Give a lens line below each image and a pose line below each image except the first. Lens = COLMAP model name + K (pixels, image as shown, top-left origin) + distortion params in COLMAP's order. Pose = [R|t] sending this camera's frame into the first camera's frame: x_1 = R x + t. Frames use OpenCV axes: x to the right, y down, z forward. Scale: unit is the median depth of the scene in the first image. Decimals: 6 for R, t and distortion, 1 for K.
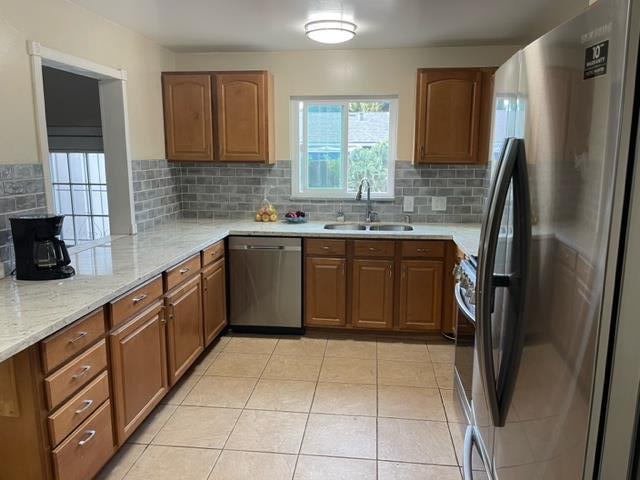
lens RADIAL K [[490.8, 0, 319.7], [0, 490.8, 236.0], [0, 0, 1]] dist [0.051032, -0.032542]
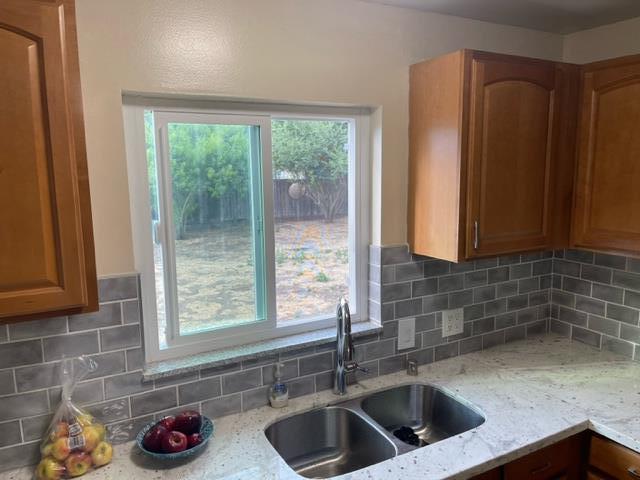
lens RADIAL K [[490.8, 0, 319.0], [0, 490.8, 240.9], [0, 0, 1]] dist [0.051032, -0.032542]
pose [[0.817426, -0.097602, 0.567705, -0.159316], [0.111238, 0.993736, 0.010678, -0.175669], [-0.565191, 0.054422, 0.823163, 0.668390]]
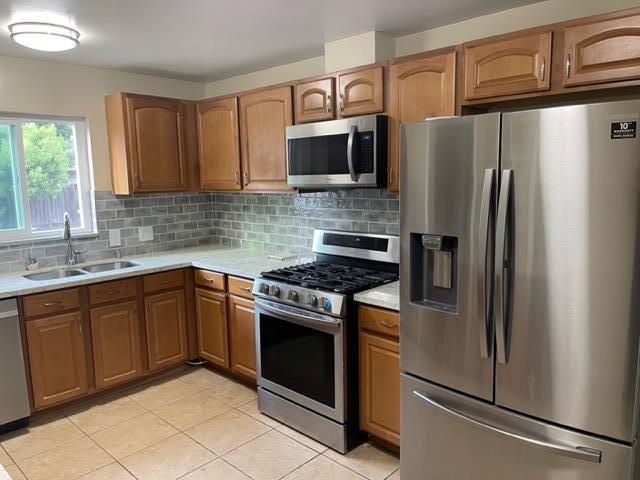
lens RADIAL K [[490.8, 0, 321.2], [0, 490.8, 239.9], [0, 0, 1]] dist [0.051032, -0.032542]
pose [[0.597348, -0.121200, 0.792771, -0.326202], [0.155181, 0.987300, 0.034012, -0.034312], [-0.786825, 0.102706, 0.608570, 0.150942]]
